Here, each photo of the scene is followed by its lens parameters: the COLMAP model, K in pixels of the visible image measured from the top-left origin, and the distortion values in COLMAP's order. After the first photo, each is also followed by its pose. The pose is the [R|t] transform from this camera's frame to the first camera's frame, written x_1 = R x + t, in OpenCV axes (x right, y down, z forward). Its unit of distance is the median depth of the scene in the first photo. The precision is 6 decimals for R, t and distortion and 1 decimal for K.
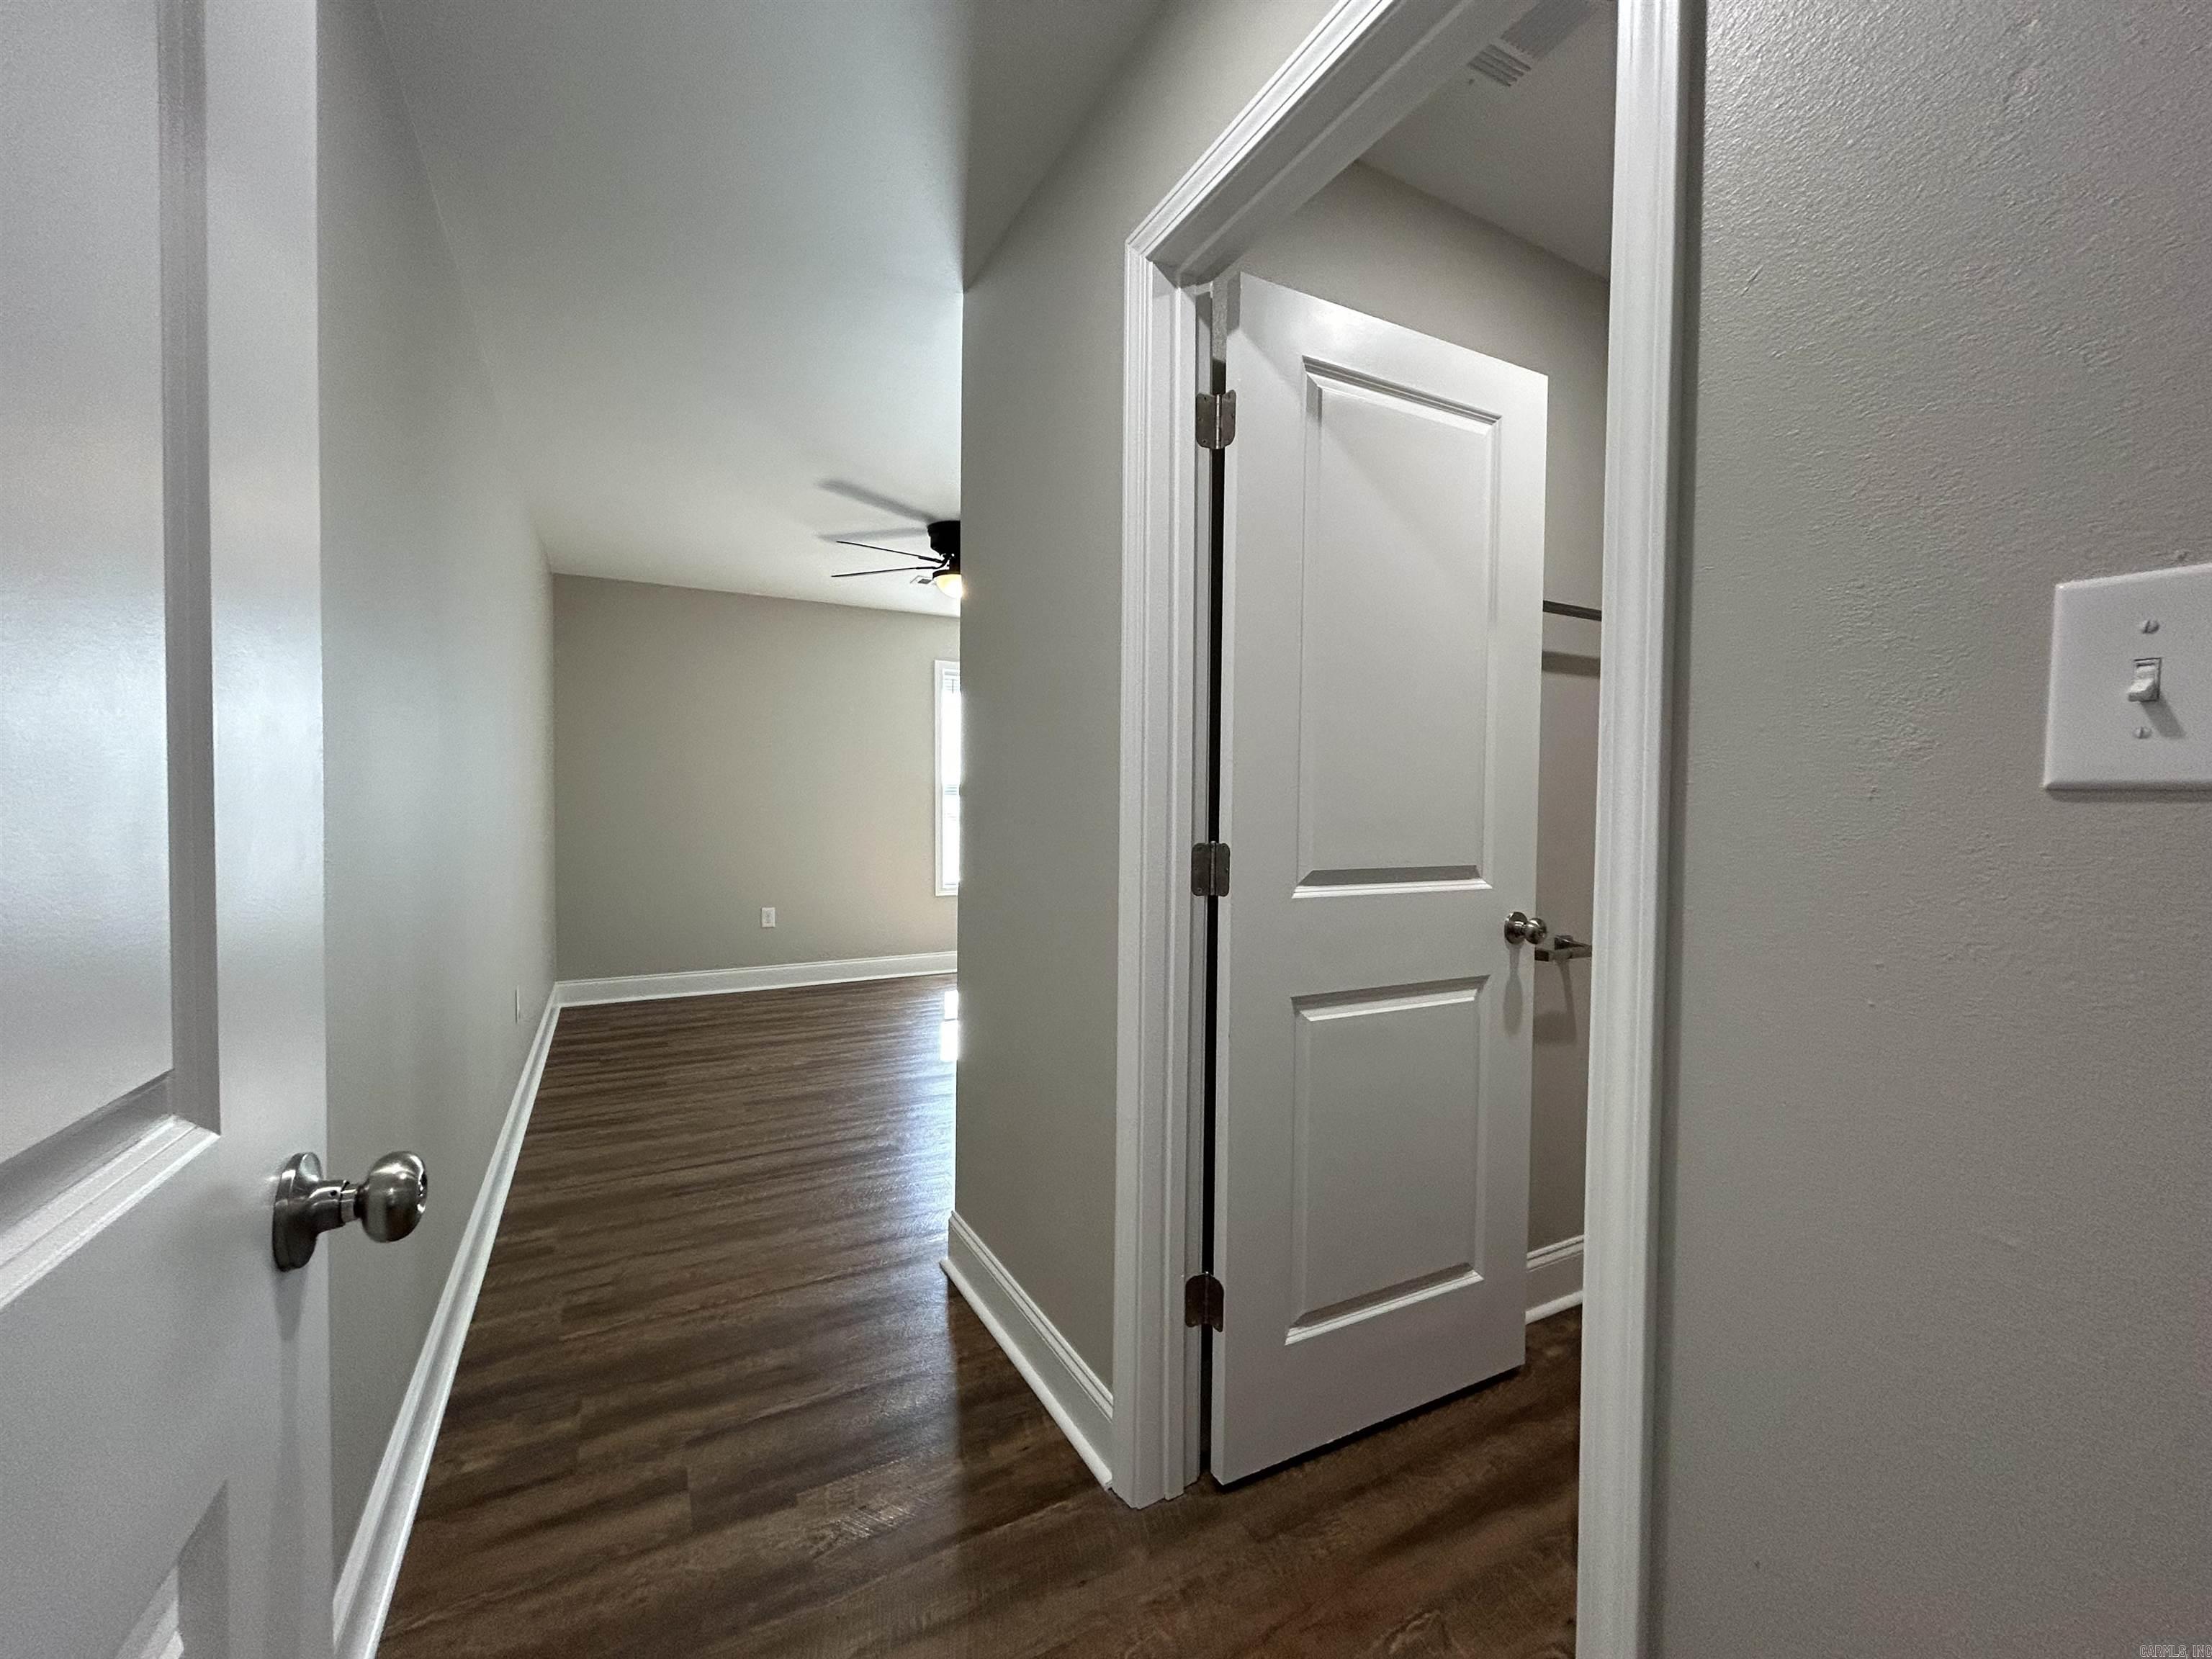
lens RADIAL K [[890.6, 0, 1106.0], [0, 890.6, 829.5], [0, 0, 1]] dist [0.001706, 0.000877]
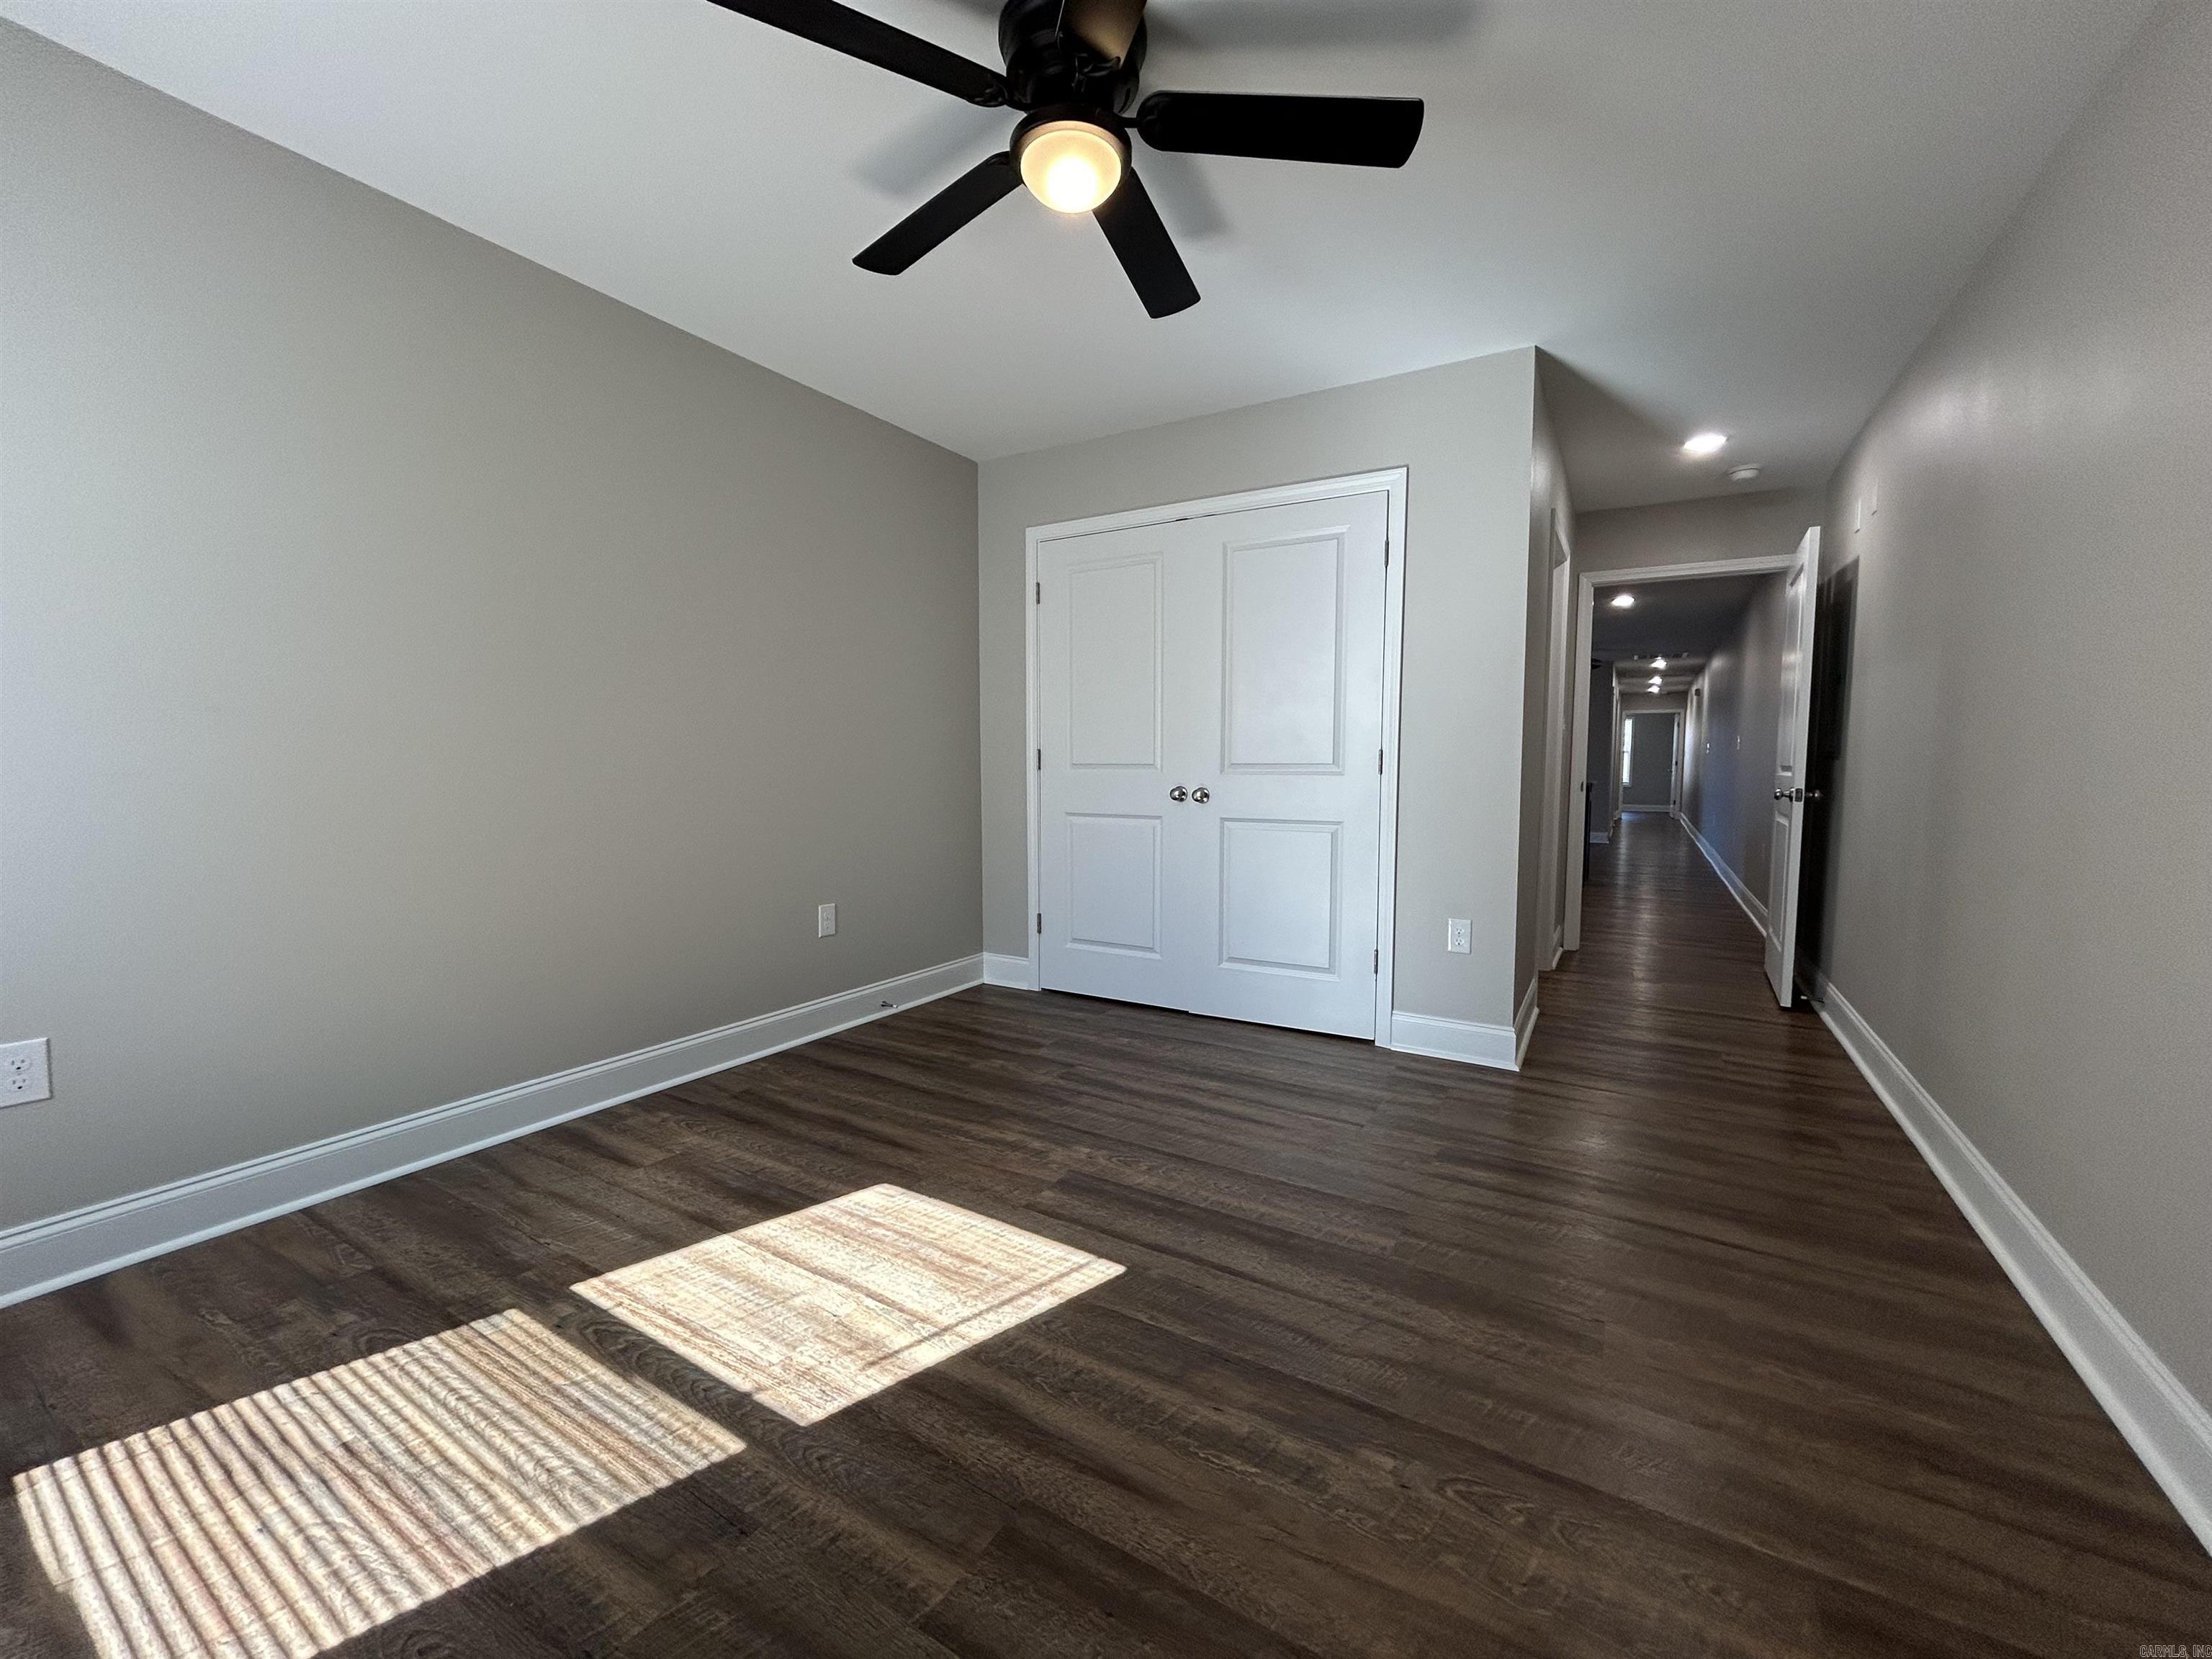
lens RADIAL K [[890.6, 0, 1106.0], [0, 890.6, 829.5], [0, 0, 1]] dist [0.001706, 0.000877]
pose [[-0.509154, -0.072390, 0.857626, -0.566826], [0.019321, 0.995244, 0.095477, -0.011965], [-0.860458, 0.065183, -0.505334, 1.247333]]
